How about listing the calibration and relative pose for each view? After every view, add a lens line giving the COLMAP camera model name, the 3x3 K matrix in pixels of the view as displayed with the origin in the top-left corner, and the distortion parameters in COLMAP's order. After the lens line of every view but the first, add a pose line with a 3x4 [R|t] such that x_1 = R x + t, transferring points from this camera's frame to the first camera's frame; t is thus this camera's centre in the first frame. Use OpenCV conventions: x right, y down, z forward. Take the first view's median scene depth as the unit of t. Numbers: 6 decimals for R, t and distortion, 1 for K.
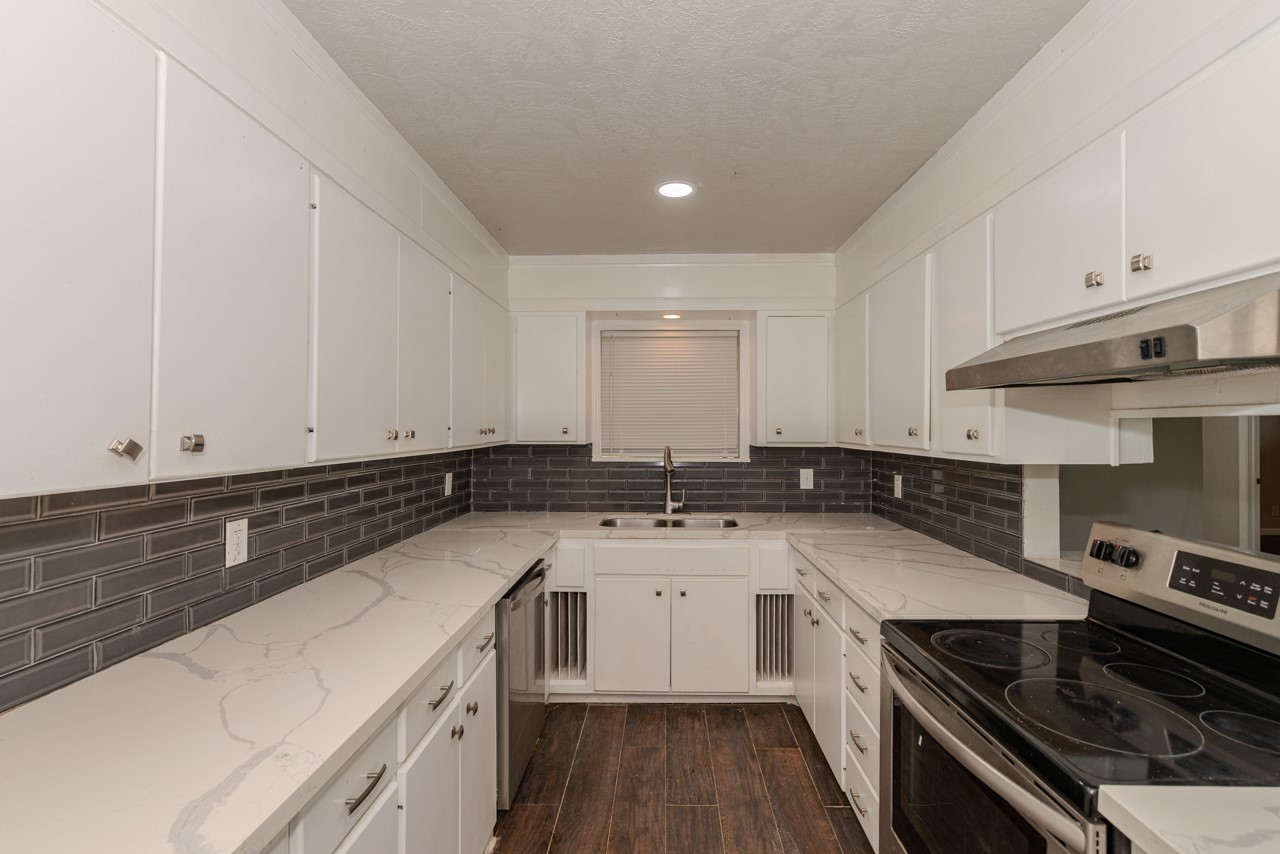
lens RADIAL K [[587.1, 0, 640.1], [0, 587.1, 423.1], [0, 0, 1]] dist [0.000283, -0.000216]
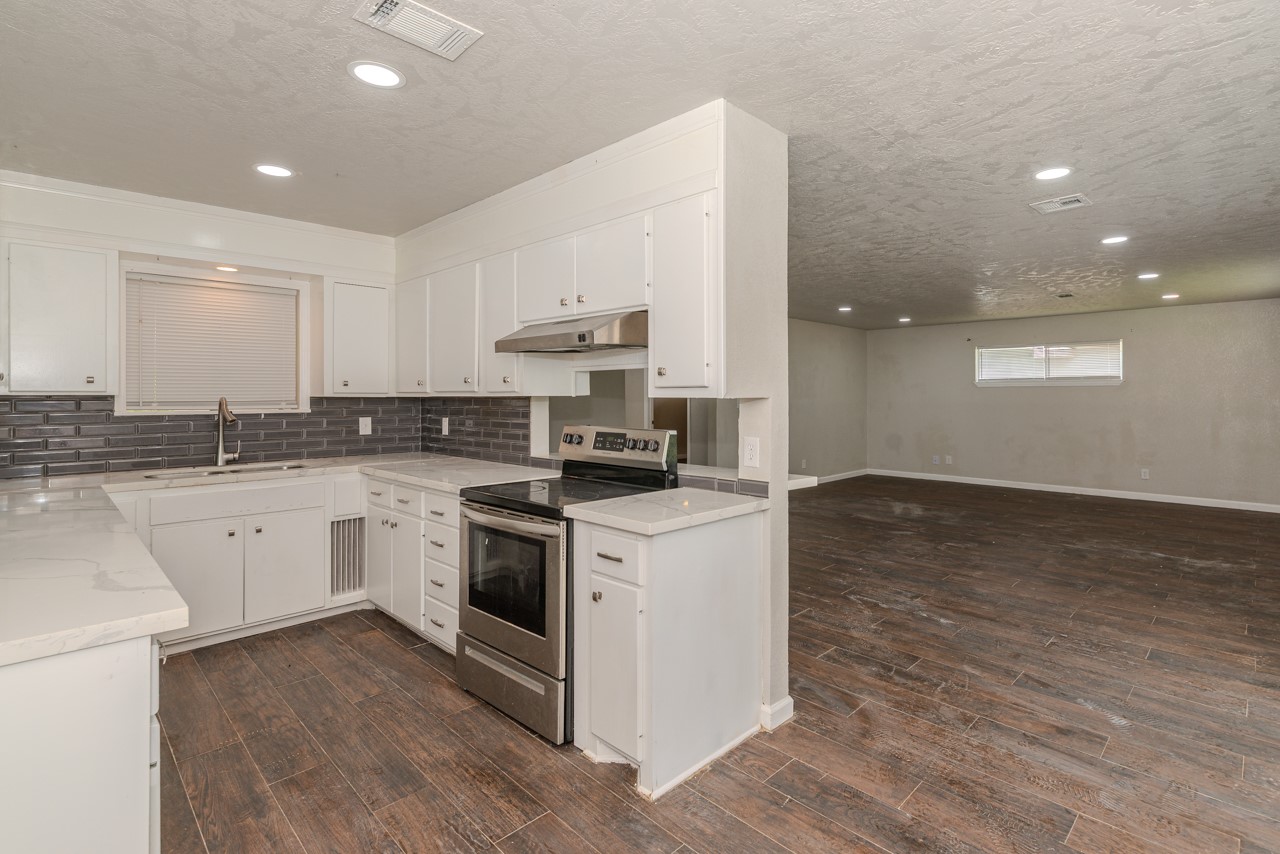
lens RADIAL K [[600.9, 0, 692.0], [0, 600.9, 386.6], [0, 0, 1]] dist [-0.000328, 0.000145]
pose [[0.653716, 0.004653, 0.756726, -0.247373], [-0.000768, 0.999985, -0.005486, 0.030678], [-0.756739, 0.003005, 0.653710, -0.335906]]
